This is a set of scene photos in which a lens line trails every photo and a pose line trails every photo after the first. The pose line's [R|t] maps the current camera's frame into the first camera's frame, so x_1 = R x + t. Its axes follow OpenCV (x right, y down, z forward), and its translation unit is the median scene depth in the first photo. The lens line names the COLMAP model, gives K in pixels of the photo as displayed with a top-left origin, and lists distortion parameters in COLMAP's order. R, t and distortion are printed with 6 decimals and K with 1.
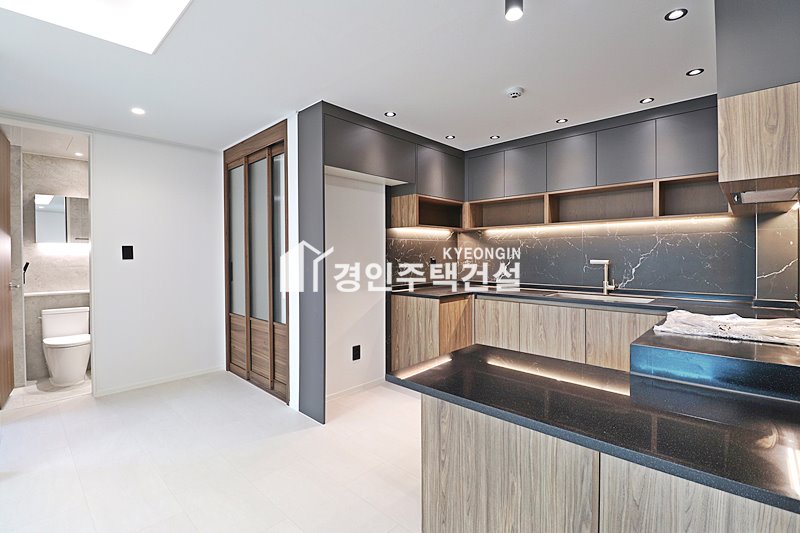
lens RADIAL K [[370.8, 0, 401.4], [0, 370.8, 260.0], [0, 0, 1]] dist [0.001093, -0.014517]
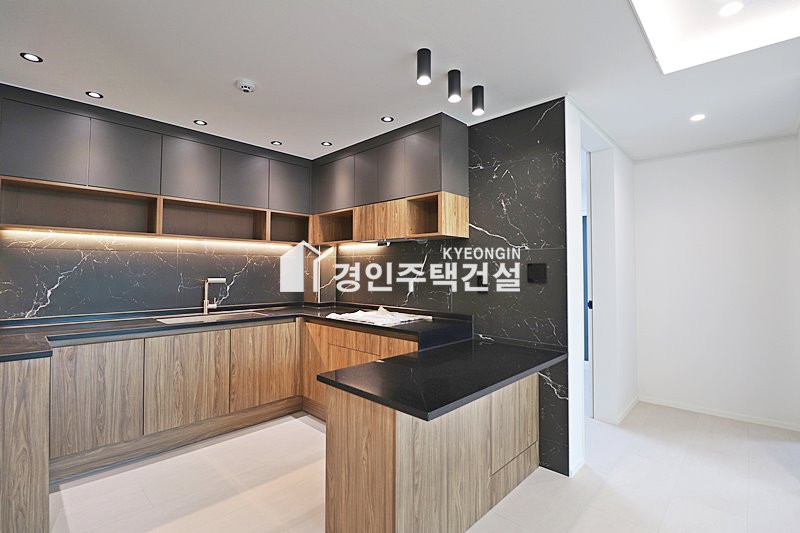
lens RADIAL K [[370.8, 0, 401.4], [0, 370.8, 260.0], [0, 0, 1]] dist [0.001093, -0.014517]
pose [[0.003567, 0.035242, 0.999372, -0.418360], [0.012771, 0.999296, -0.035285, -0.007332], [-0.999912, 0.012889, 0.003115, 0.486040]]
